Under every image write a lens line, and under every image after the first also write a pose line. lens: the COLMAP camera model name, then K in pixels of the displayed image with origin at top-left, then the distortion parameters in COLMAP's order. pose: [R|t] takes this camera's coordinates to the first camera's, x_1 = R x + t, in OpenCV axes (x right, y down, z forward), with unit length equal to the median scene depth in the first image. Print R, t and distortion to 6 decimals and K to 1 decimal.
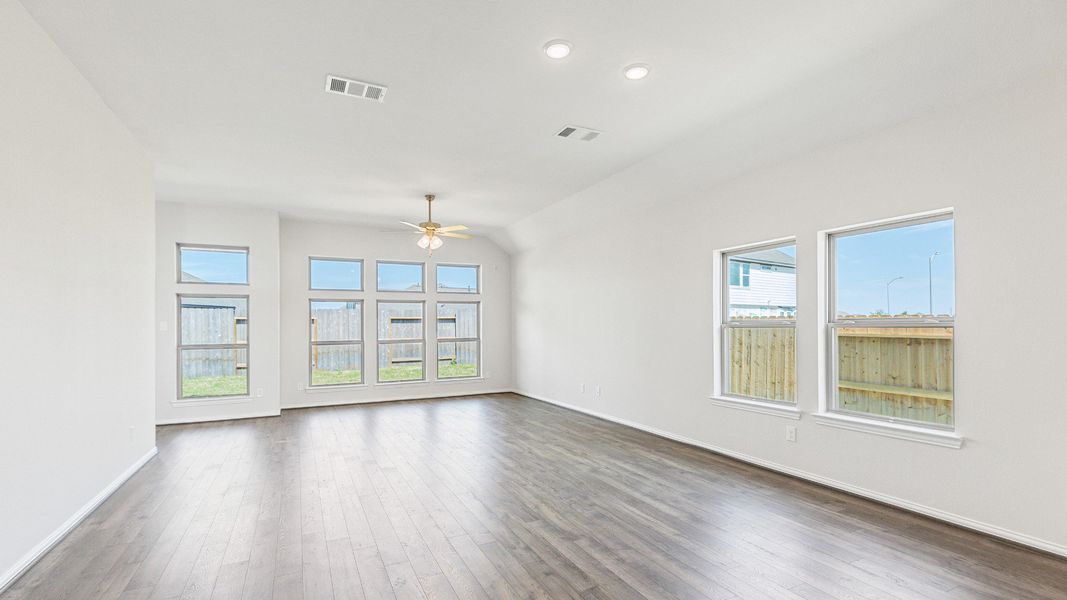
lens RADIAL K [[493.1, 0, 533.9], [0, 493.1, 327.3], [0, 0, 1]] dist [0.010190, -0.002298]
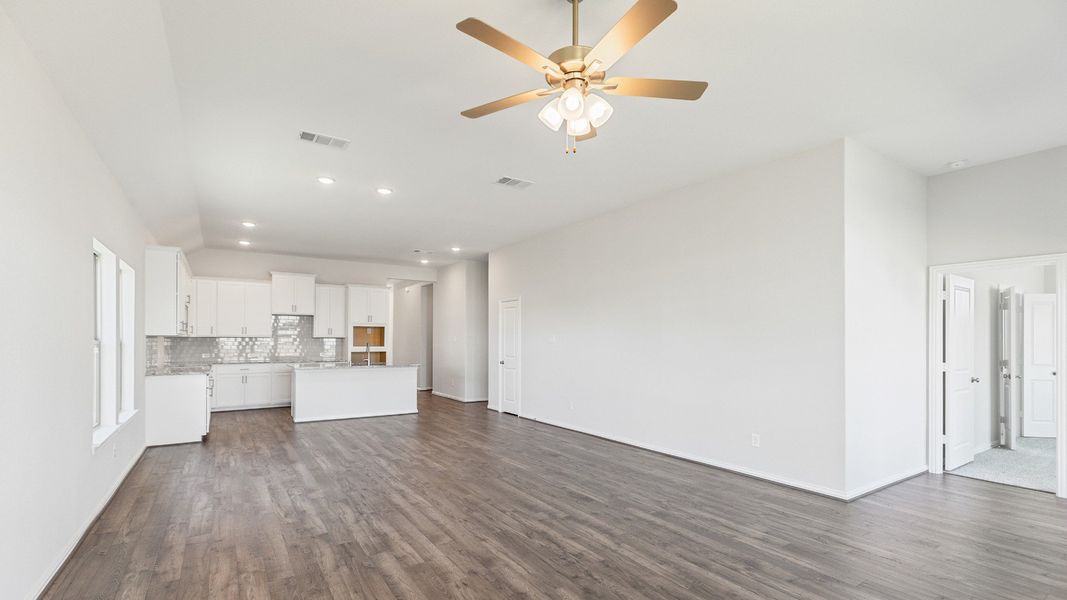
lens RADIAL K [[493.1, 0, 546.7], [0, 493.1, 337.6], [0, 0, 1]] dist [0.010190, -0.002298]
pose [[-0.991011, 0.005043, -0.133684, -0.121995], [0.005150, 0.999987, -0.000458, -0.006616], [0.133679, -0.001143, -0.991024, 1.161493]]
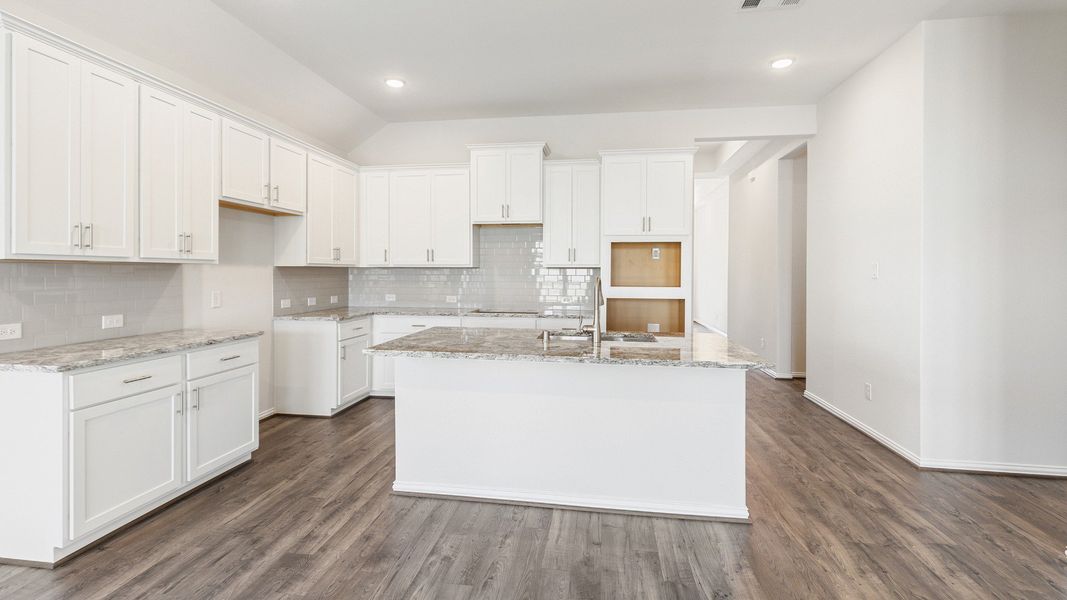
lens RADIAL K [[493.1, 0, 531.0], [0, 493.1, 273.5], [0, 0, 1]] dist [0.010190, -0.002298]
pose [[-0.823415, 0.003391, 0.567430, -0.047662], [0.004988, 0.999987, 0.001263, -0.003353], [-0.567418, 0.003870, -0.823421, 0.341696]]
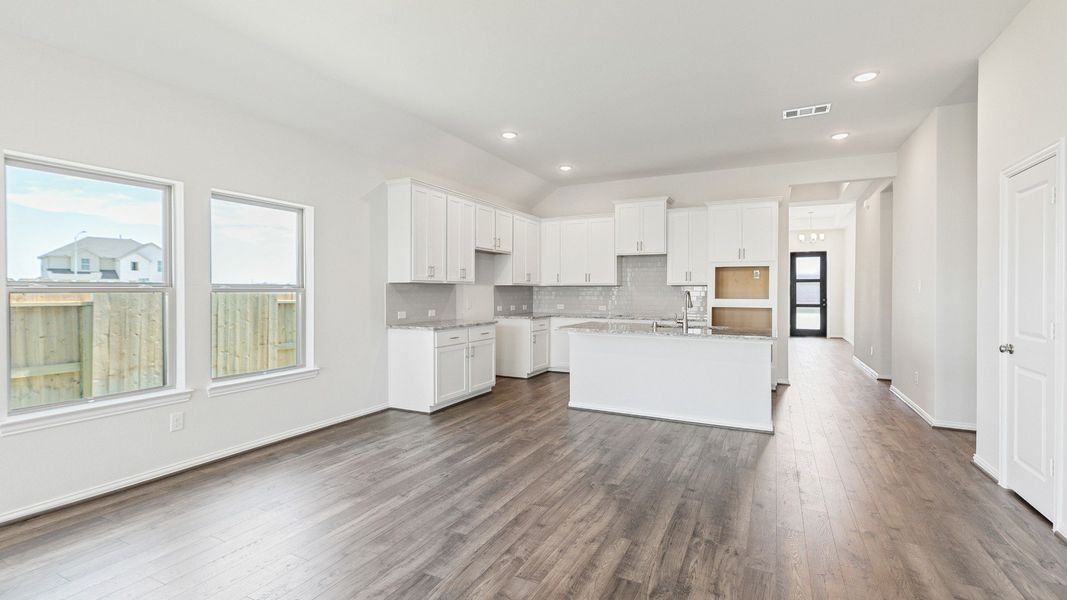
lens RADIAL K [[493.1, 0, 528.1], [0, 493.1, 294.5], [0, 0, 1]] dist [0.010190, -0.002298]
pose [[-0.605141, 0.000716, 0.796118, -0.264782], [0.005706, 0.999978, 0.003437, 0.002014], [-0.796098, 0.006622, -0.605131, 0.556068]]
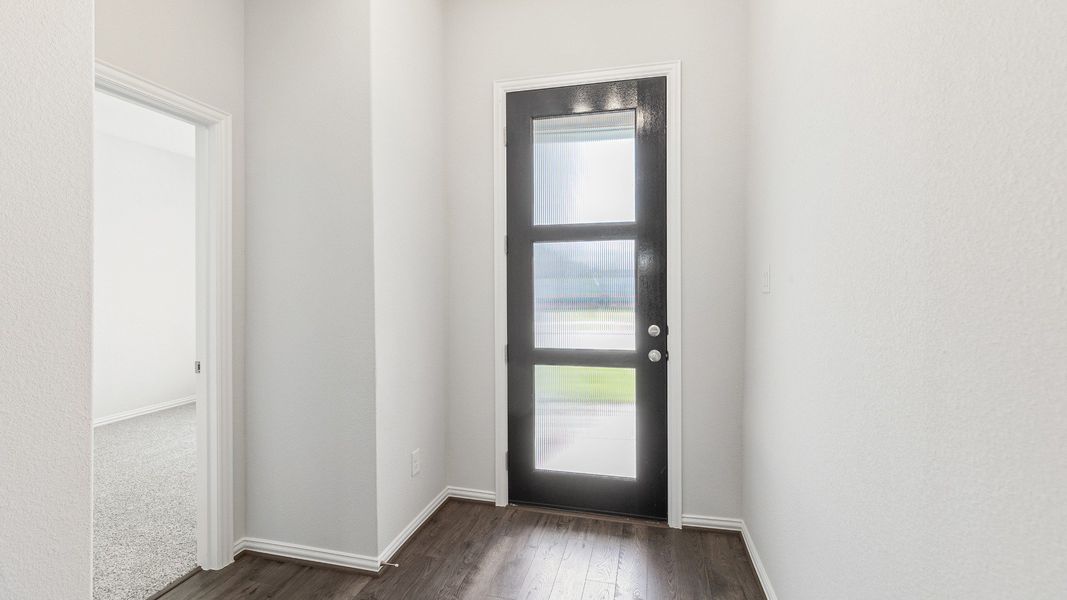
lens RADIAL K [[493.1, 0, 530.7], [0, 493.1, 294.0], [0, 0, 1]] dist [0.010190, -0.002298]
pose [[-0.778060, 0.004575, 0.628173, 0.337177], [0.006538, 0.999978, 0.000815, 0.007781], [-0.628156, 0.004741, -0.778073, -0.989430]]
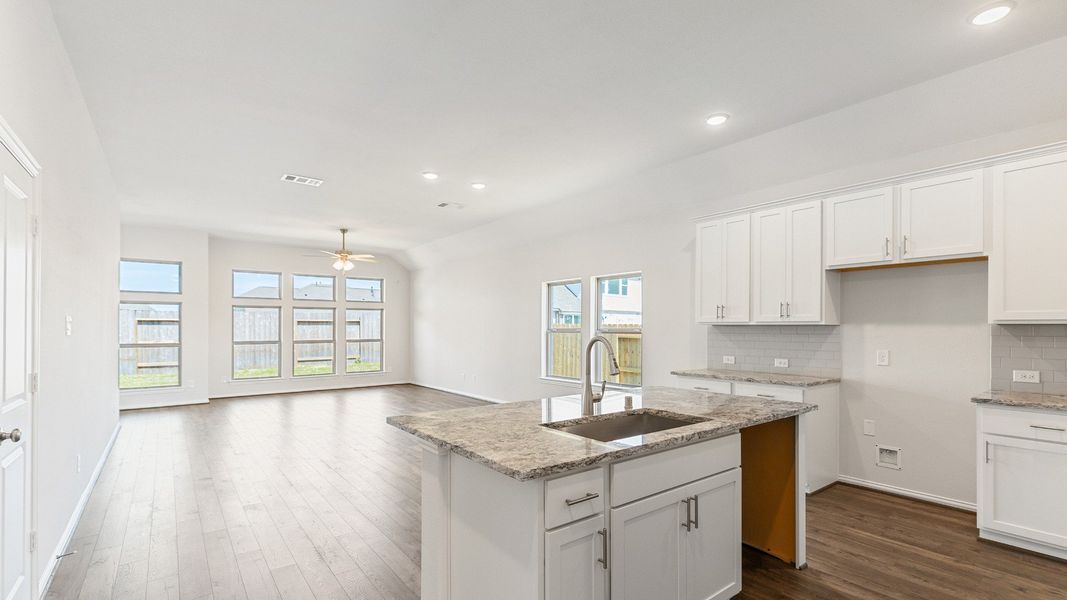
lens RADIAL K [[493.1, 0, 537.6], [0, 493.1, 327.9], [0, 0, 1]] dist [0.010190, -0.002298]
pose [[0.981060, 0.007862, 0.193546, 0.035010], [-0.007378, 0.999968, -0.003219, -0.005287], [-0.193565, 0.001731, 0.981086, -0.324061]]
